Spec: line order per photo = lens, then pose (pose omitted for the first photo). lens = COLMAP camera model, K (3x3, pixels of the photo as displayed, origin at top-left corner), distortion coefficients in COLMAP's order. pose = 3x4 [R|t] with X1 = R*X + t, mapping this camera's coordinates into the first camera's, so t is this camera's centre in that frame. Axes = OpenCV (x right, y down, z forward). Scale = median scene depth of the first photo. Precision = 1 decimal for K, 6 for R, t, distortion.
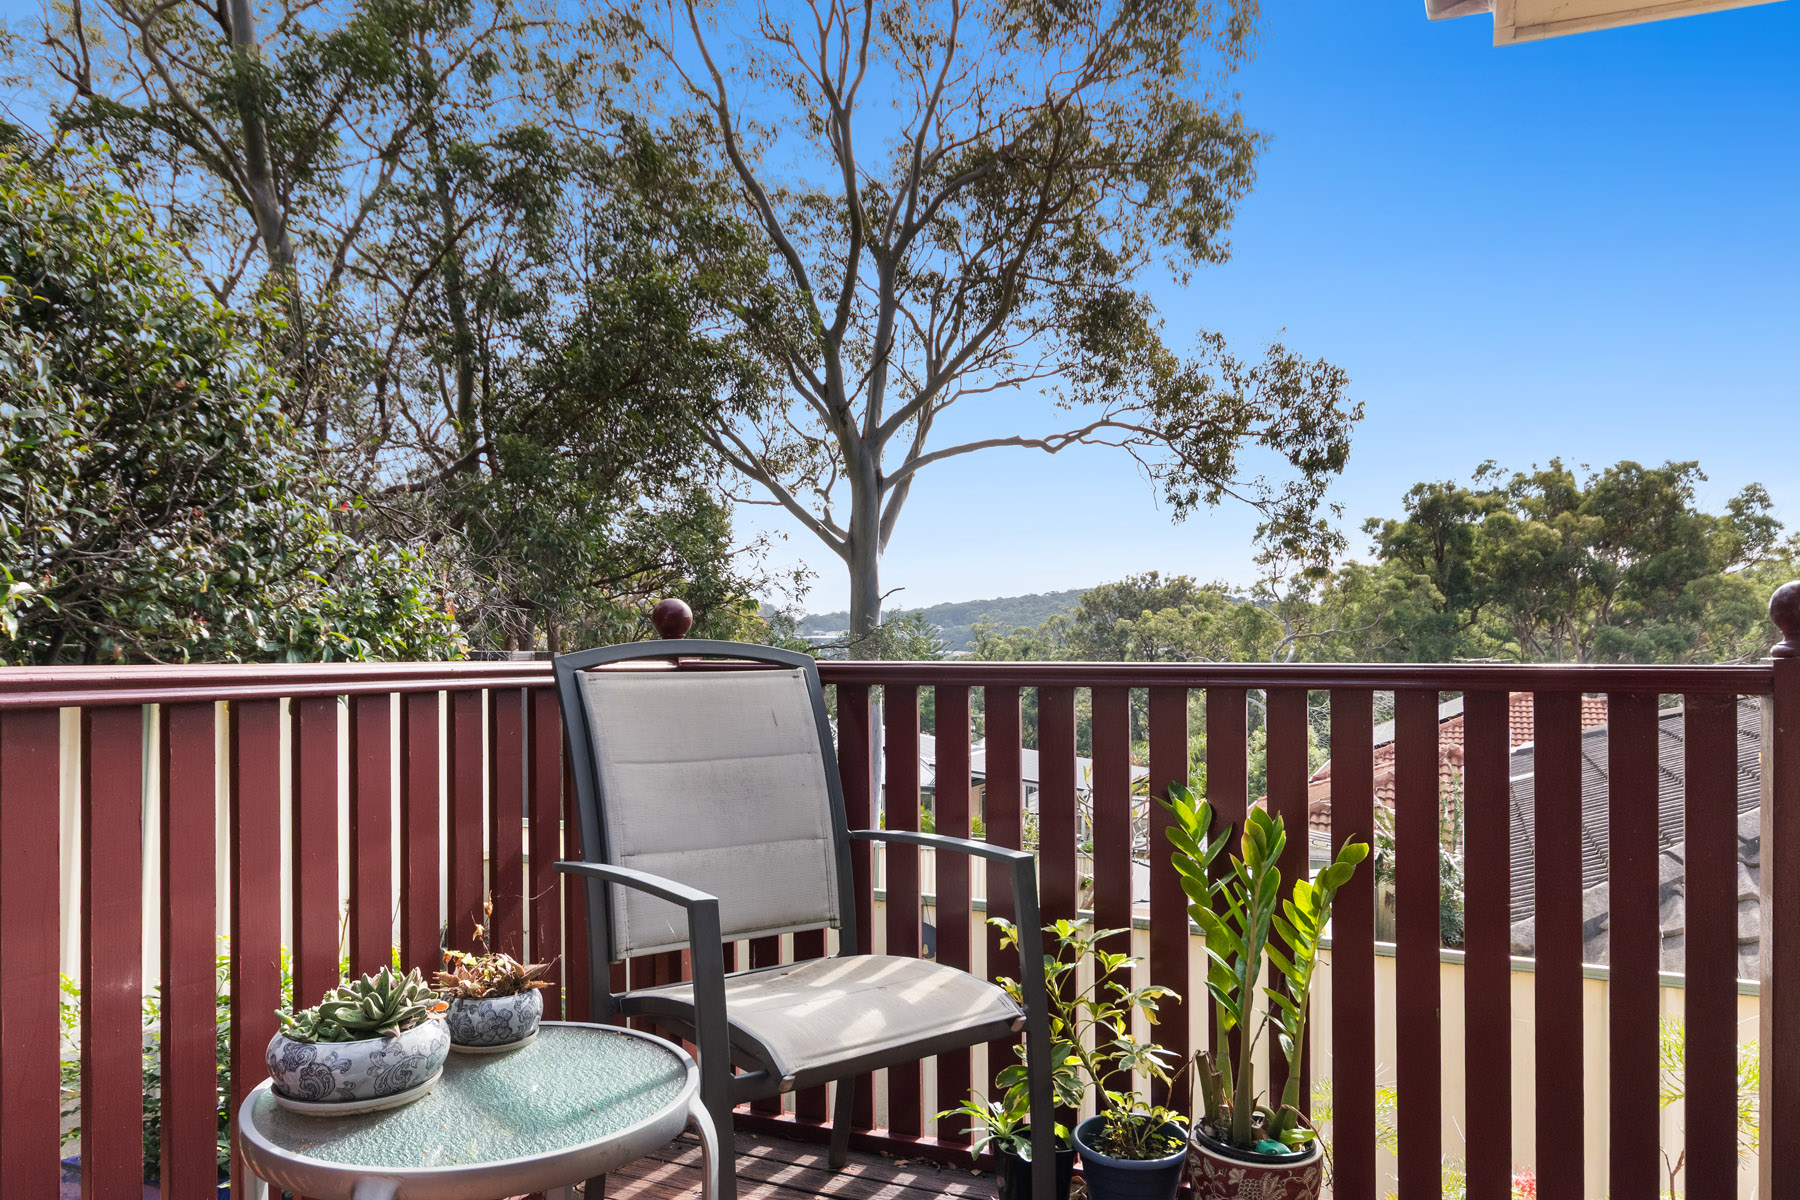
lens RADIAL K [[1302.4, 0, 900.8], [0, 1302.4, 603.8], [0, 0, 1]] dist [-0.000863, -0.000619]
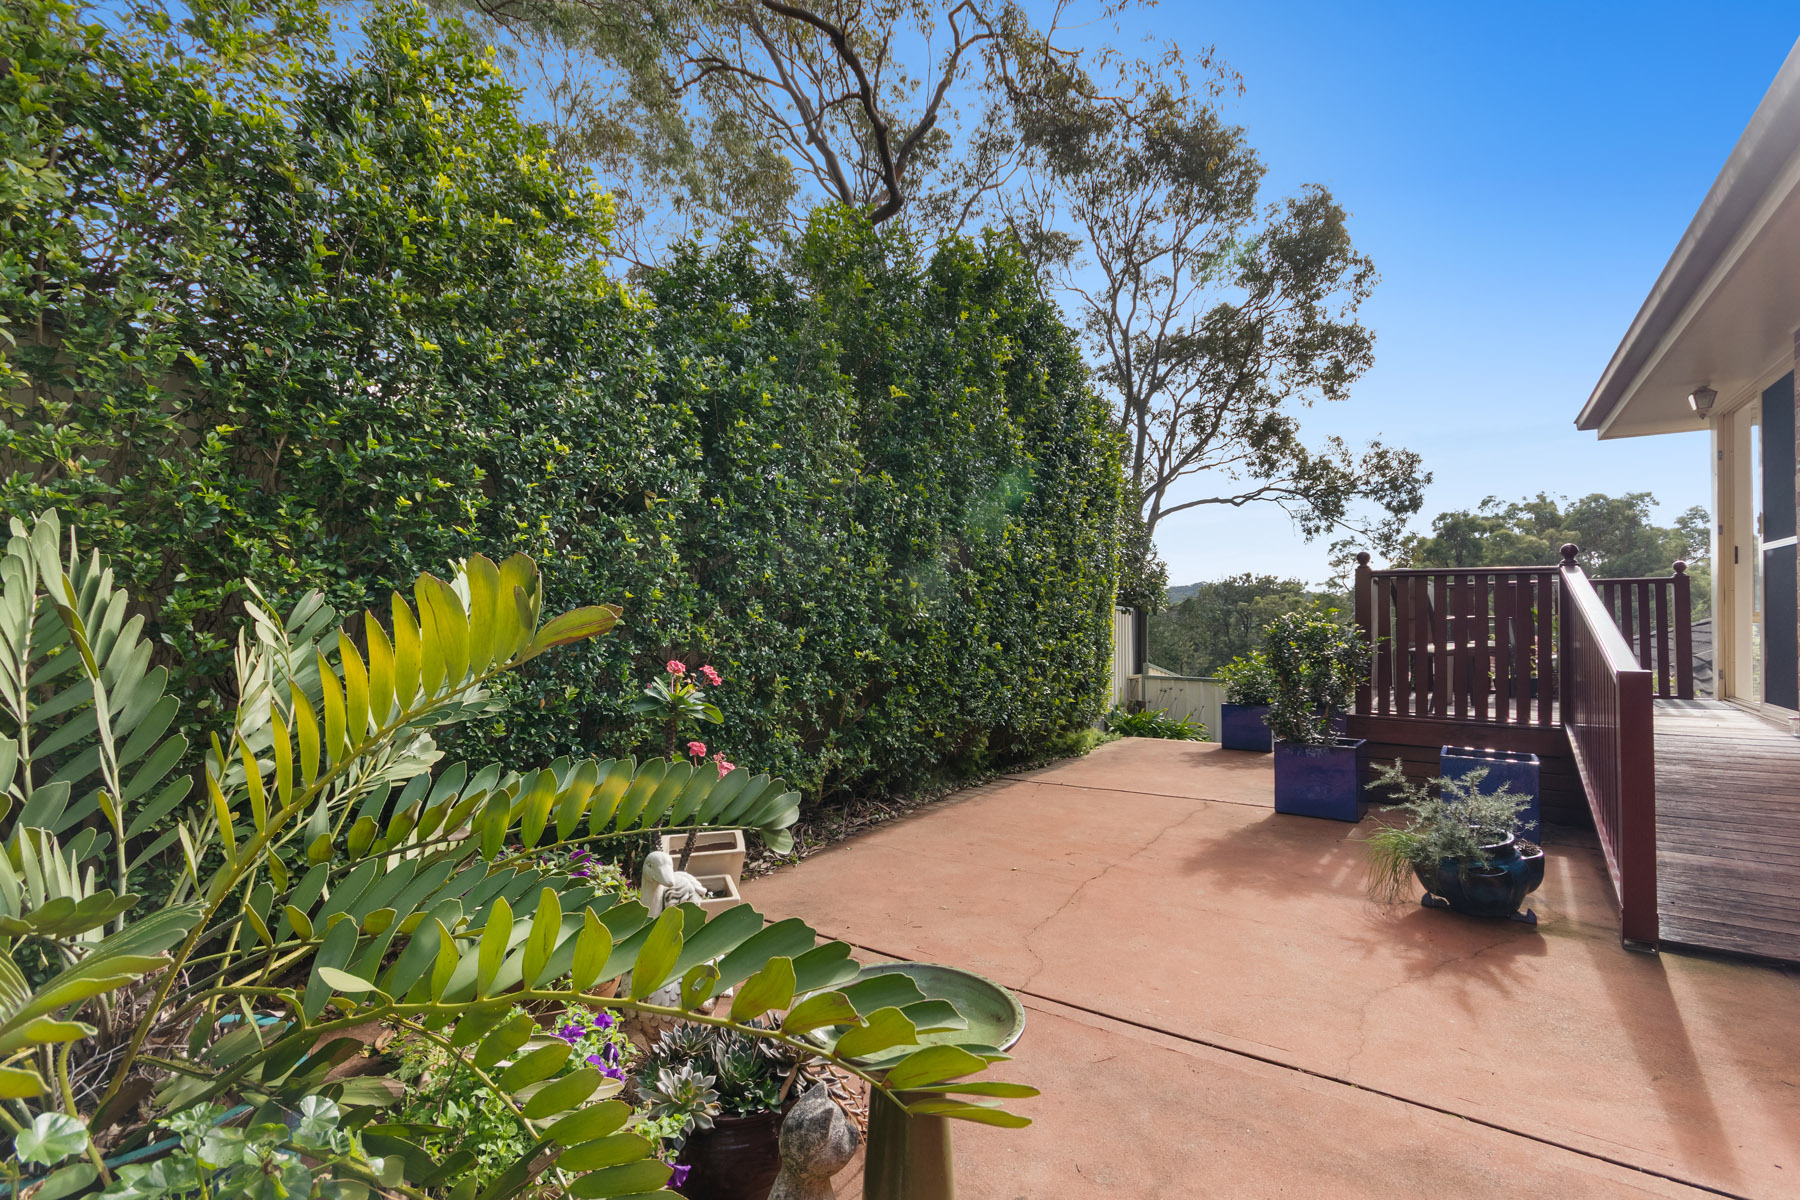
lens RADIAL K [[829.5, 0, 890.4], [0, 829.5, 569.6], [0, 0, 1]] dist [-0.000701, -0.000141]
pose [[0.981049, -0.016716, -0.193036, -0.123729], [0.010073, 0.999325, -0.035341, 0.006576], [0.193497, 0.032726, 0.980555, -0.196117]]
